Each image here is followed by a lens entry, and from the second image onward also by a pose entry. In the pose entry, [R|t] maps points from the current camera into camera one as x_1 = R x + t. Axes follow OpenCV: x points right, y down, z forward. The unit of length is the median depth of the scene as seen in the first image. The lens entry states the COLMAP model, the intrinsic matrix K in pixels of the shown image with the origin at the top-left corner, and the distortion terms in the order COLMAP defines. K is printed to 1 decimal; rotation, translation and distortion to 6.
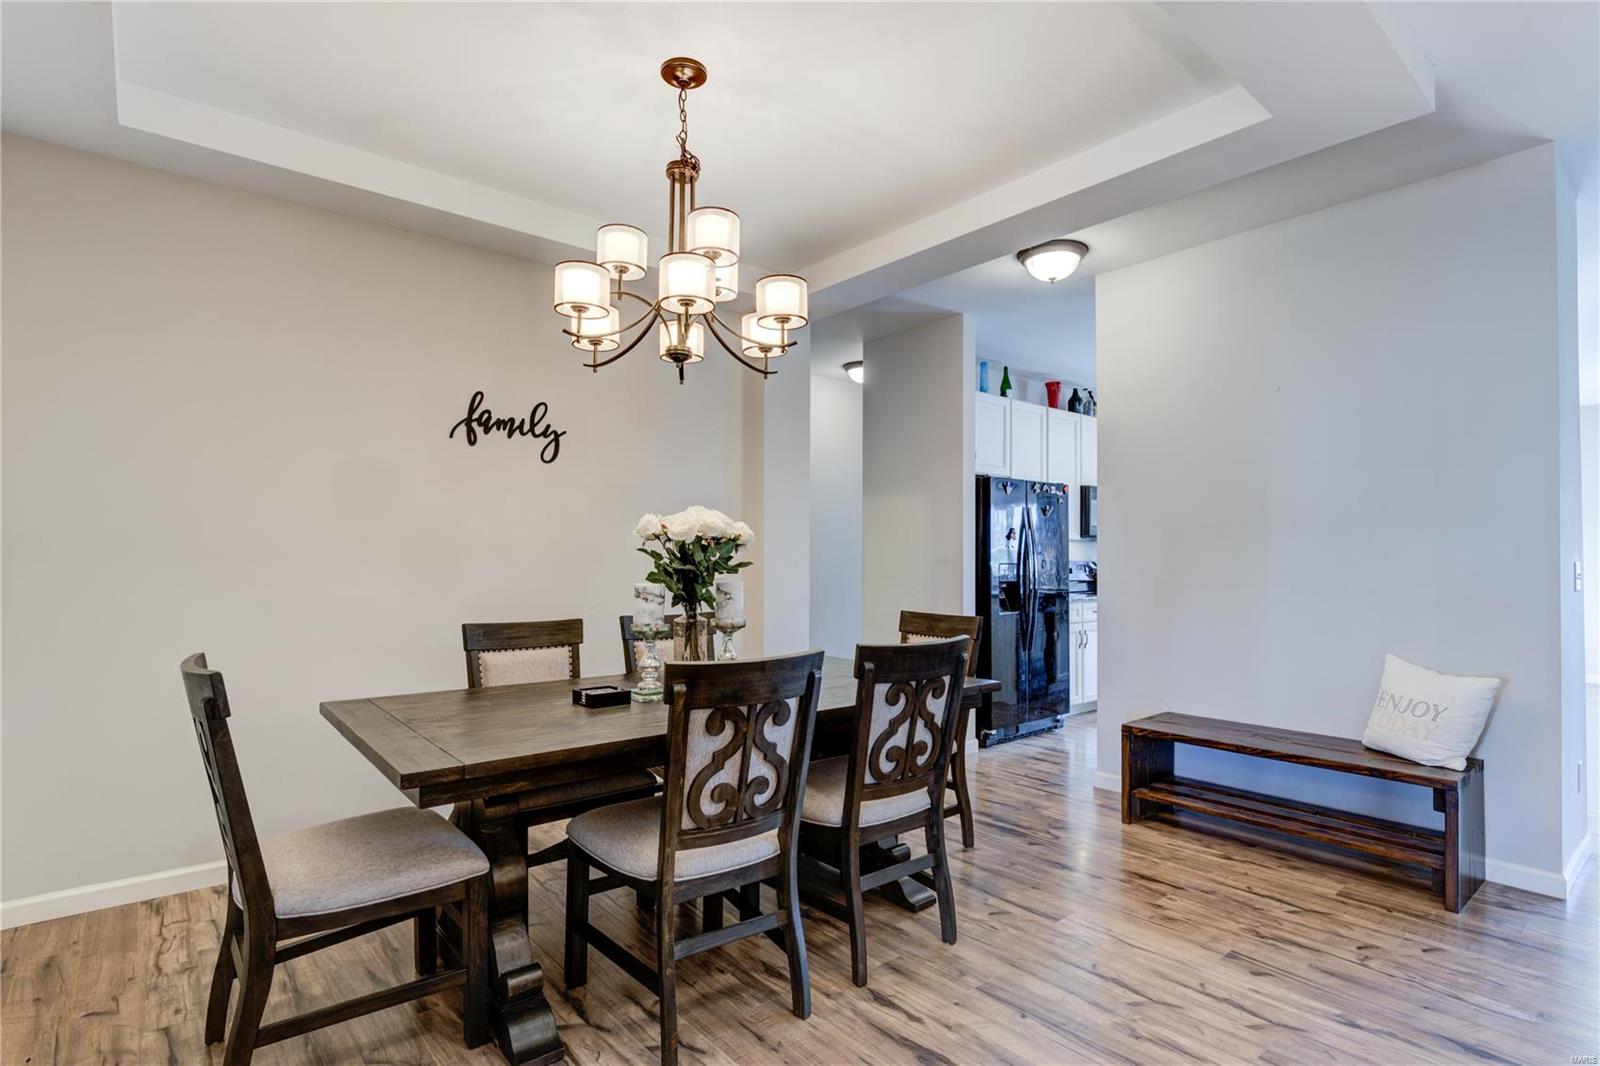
lens RADIAL K [[787.7, 0, 796.9], [0, 787.7, 536.8], [0, 0, 1]] dist [-0.022019, -0.000182]
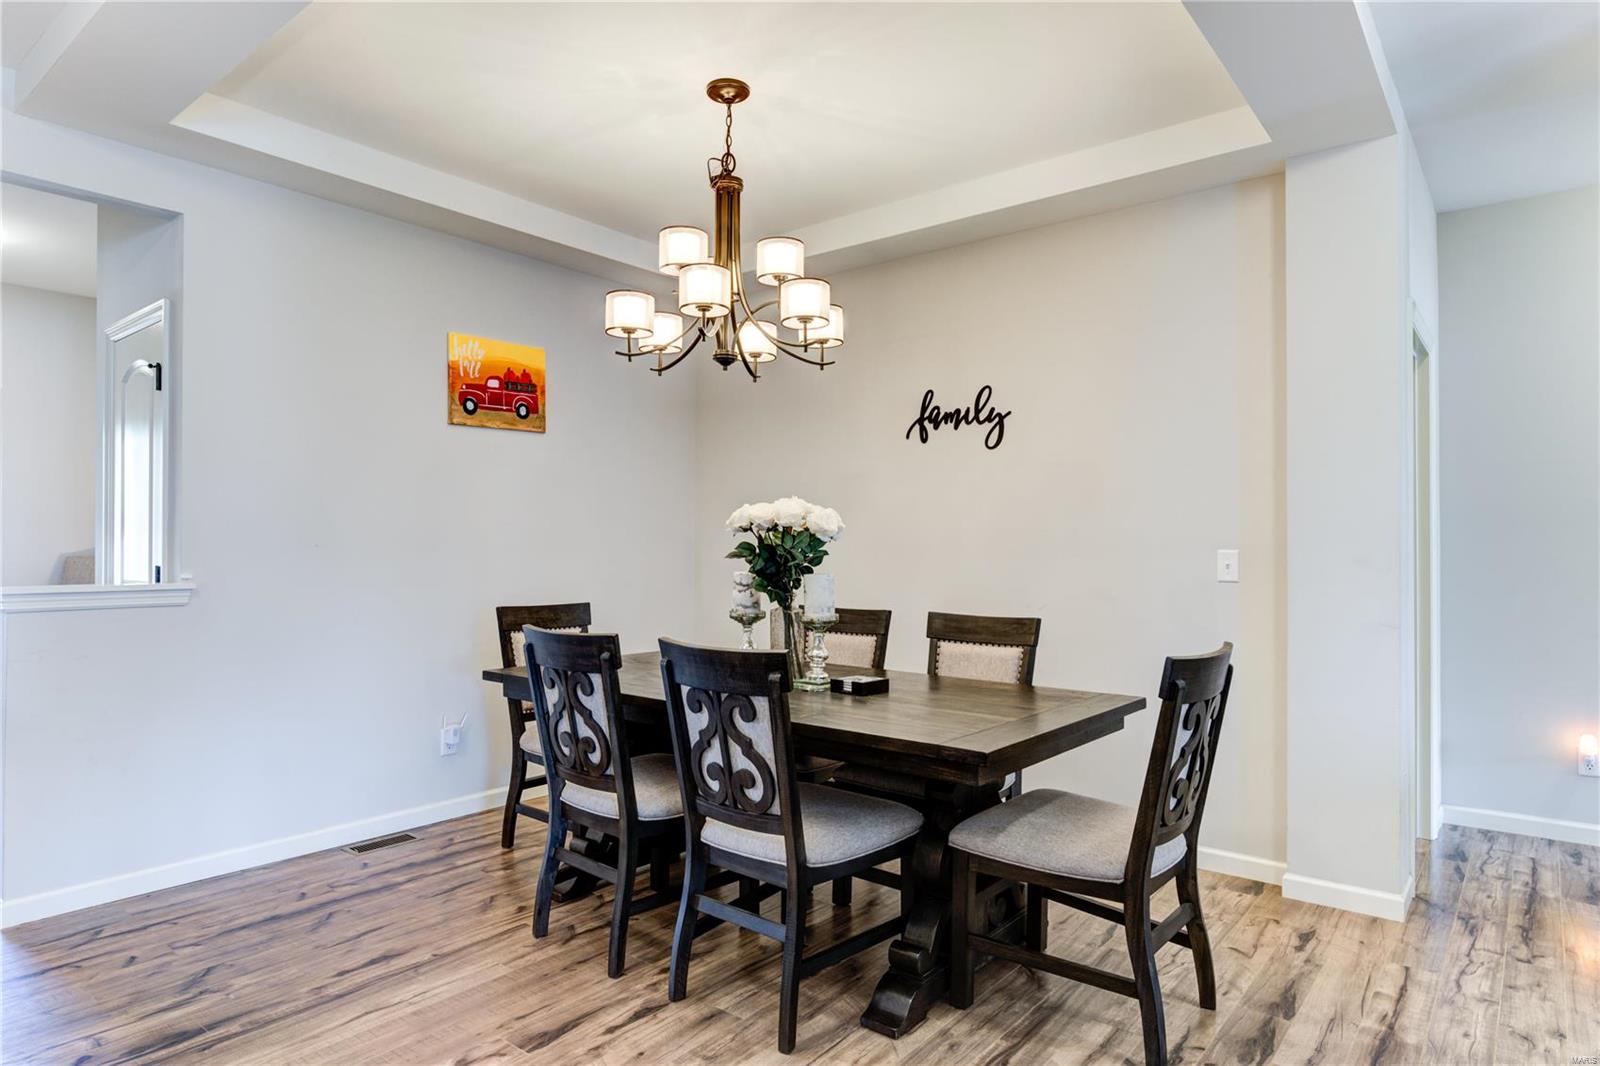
lens RADIAL K [[918.3, 0, 798.9], [0, 918.3, 540.0], [0, 0, 1]] dist [0.005165, 0.000580]
pose [[0.196848, -0.009592, -0.980387, 0.747201], [0.023650, 0.999708, -0.005033, 0.015586], [0.980149, -0.022195, 0.197017, 0.580070]]
